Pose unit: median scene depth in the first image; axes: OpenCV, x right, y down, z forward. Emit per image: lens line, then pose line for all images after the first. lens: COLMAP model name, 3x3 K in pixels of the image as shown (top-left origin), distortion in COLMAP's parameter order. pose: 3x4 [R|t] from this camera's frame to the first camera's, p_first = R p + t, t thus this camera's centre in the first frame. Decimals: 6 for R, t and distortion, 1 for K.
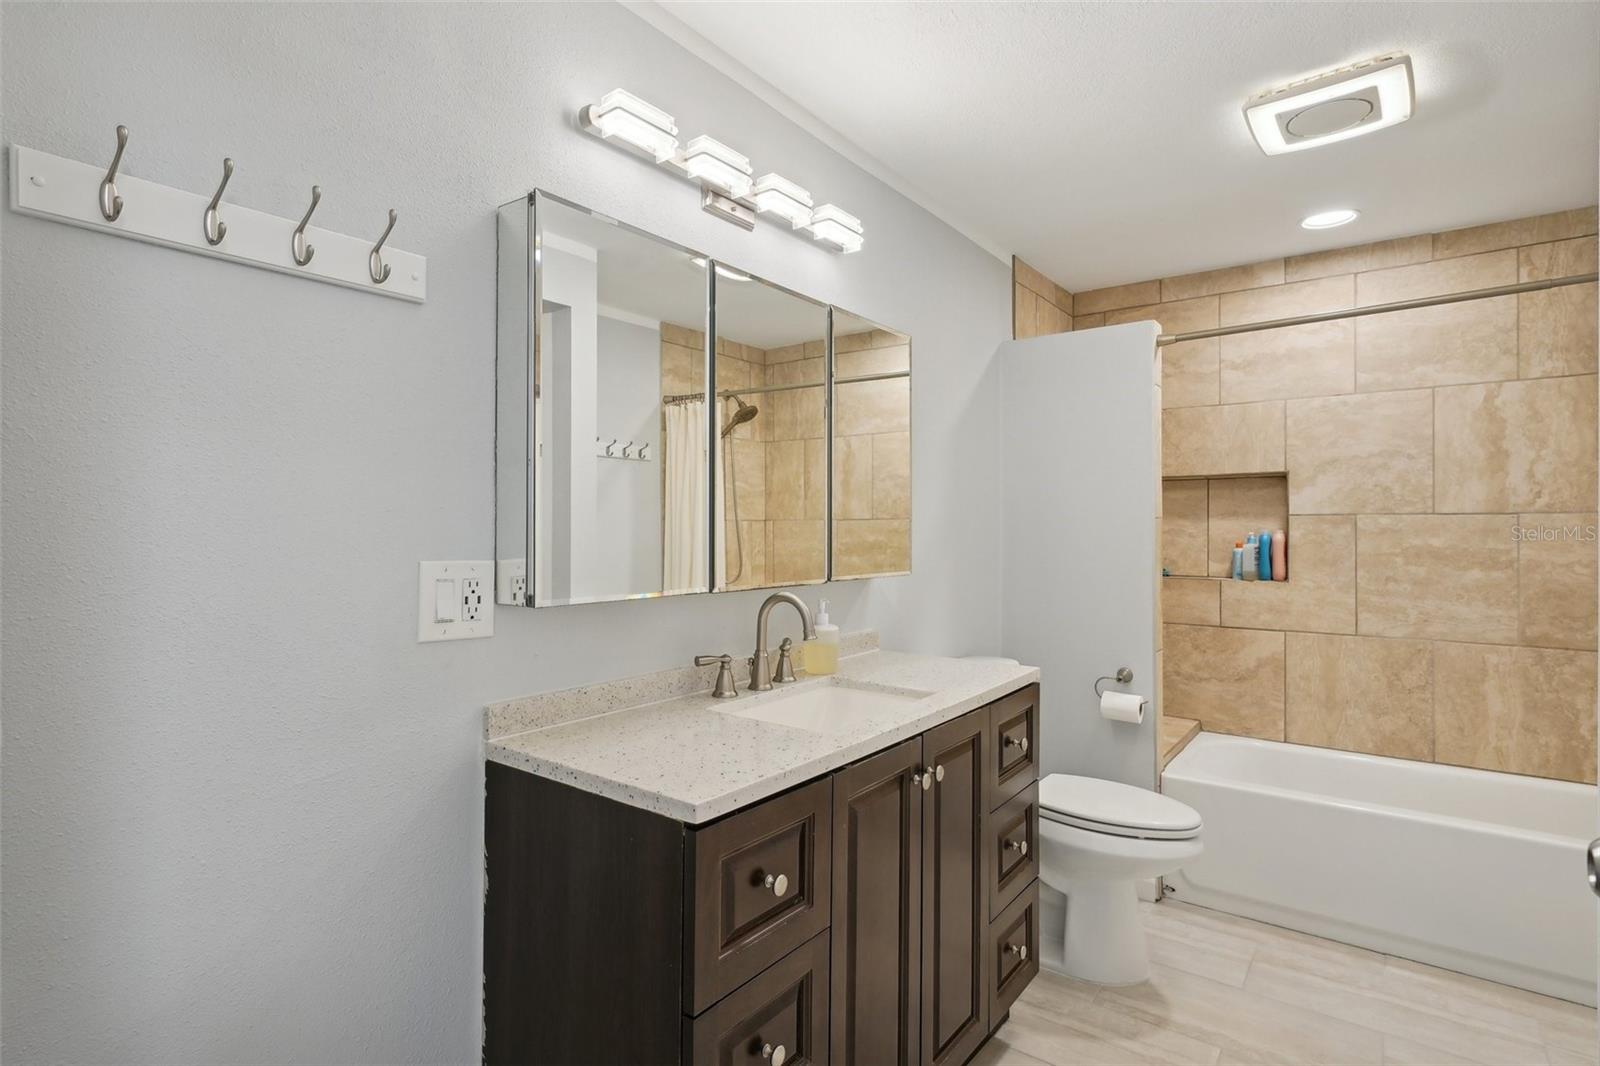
lens RADIAL K [[813.8, 0, 793.9], [0, 813.8, 526.4], [0, 0, 1]] dist [0.004129, 0.003272]
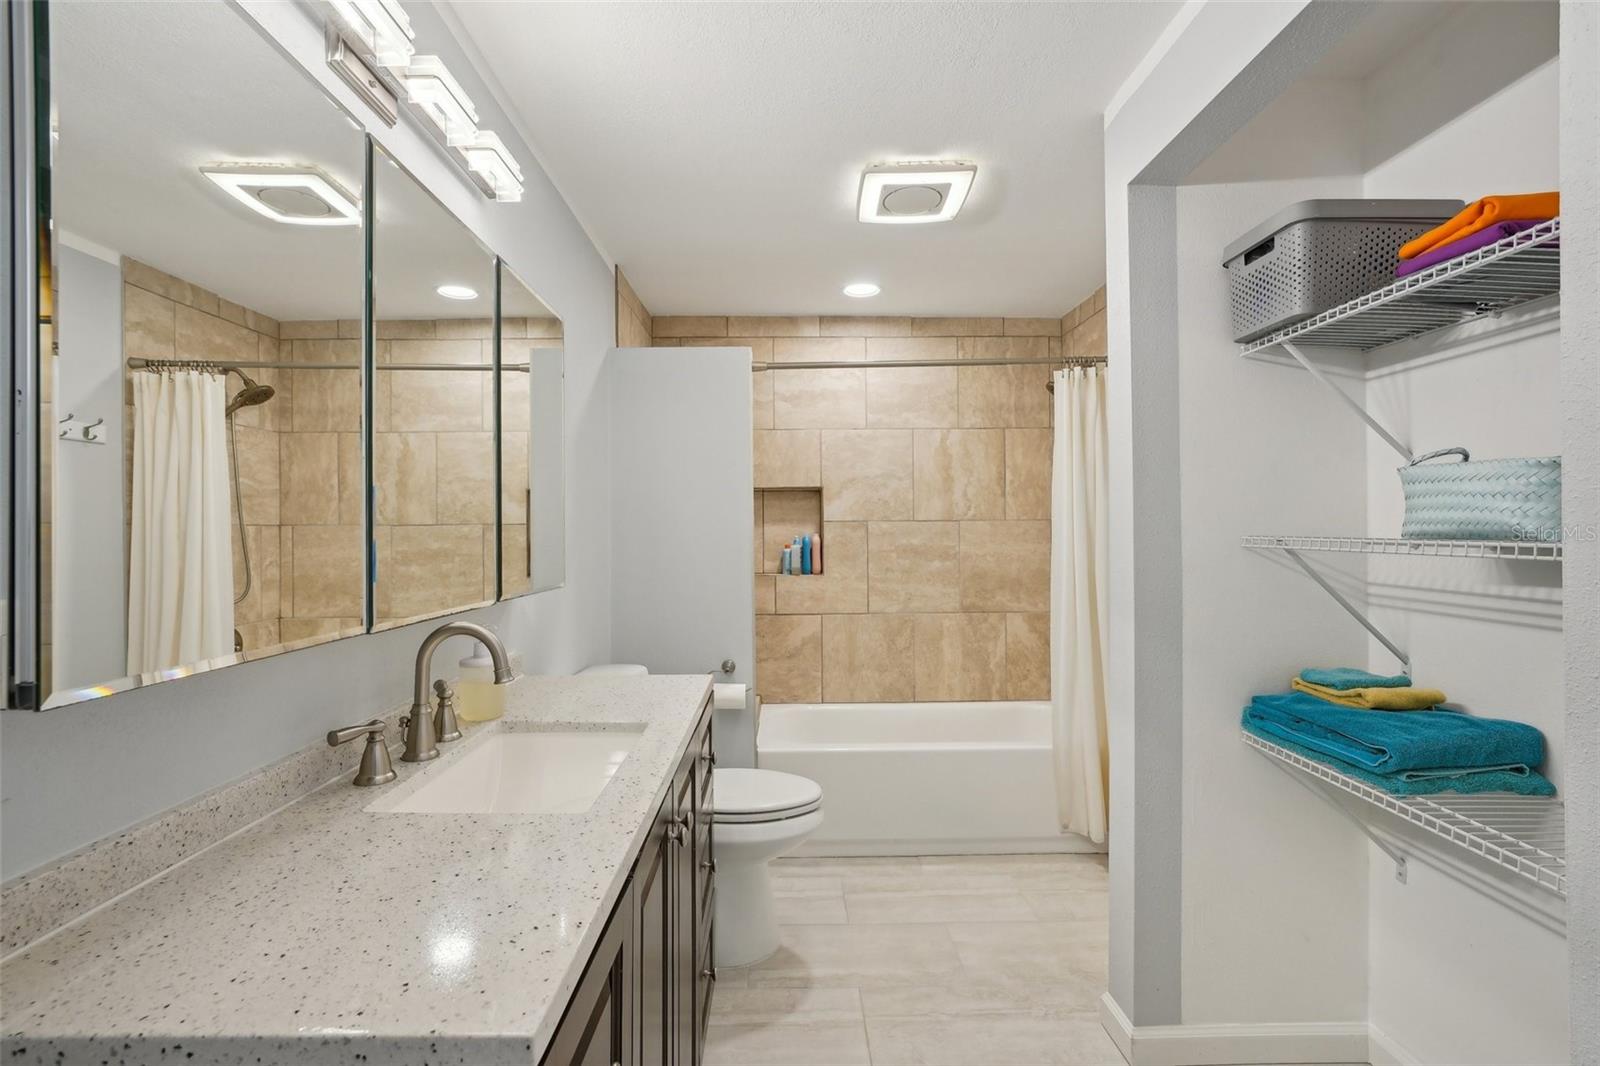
lens RADIAL K [[705.1, 0, 797.4], [0, 705.1, 530.3], [0, 0, 1]] dist [-0.004765, -0.001005]
pose [[0.792313, -0.003829, 0.610102, -0.091591], [0.004733, 0.999989, 0.000129, -0.000654], [-0.610096, 0.002786, 0.792323, 0.175035]]
